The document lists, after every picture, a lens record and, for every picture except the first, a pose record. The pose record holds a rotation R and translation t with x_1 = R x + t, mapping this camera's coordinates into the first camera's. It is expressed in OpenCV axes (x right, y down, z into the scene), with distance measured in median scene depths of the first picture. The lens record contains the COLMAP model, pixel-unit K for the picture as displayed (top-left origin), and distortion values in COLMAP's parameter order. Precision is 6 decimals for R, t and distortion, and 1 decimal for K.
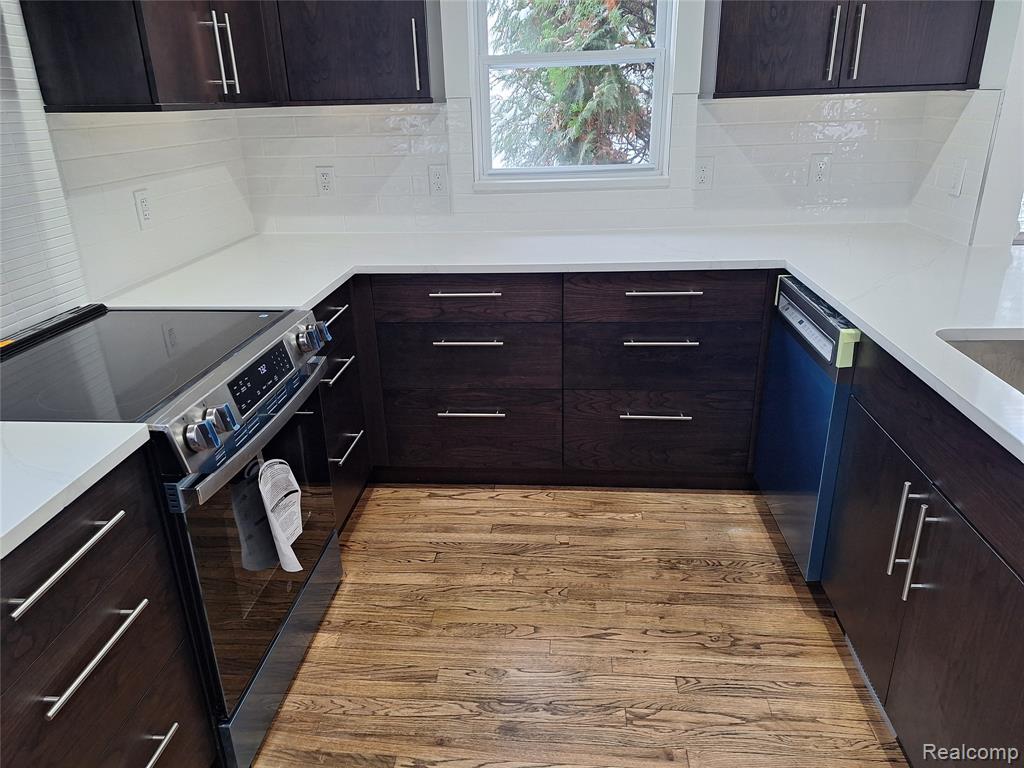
lens RADIAL K [[714.6, 0, 512.0], [0, 714.6, 384.0], [0, 0, 1]] dist [0.066663, -0.057844]
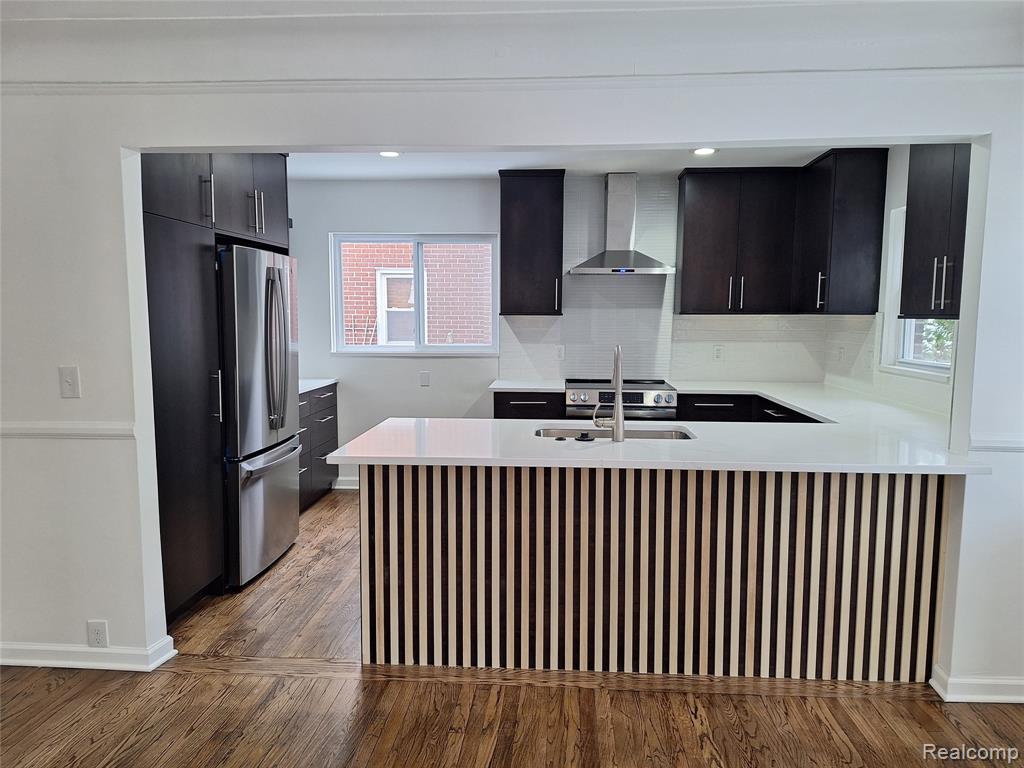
lens RADIAL K [[714.6, 0, 512.0], [0, 714.6, 384.0], [0, 0, 1]] dist [0.066663, -0.057844]
pose [[0.018161, 0.124966, -0.991995, 2.059187], [-0.377366, 0.919634, 0.108942, -0.175932], [0.925886, 0.372367, 0.063860, 0.316265]]
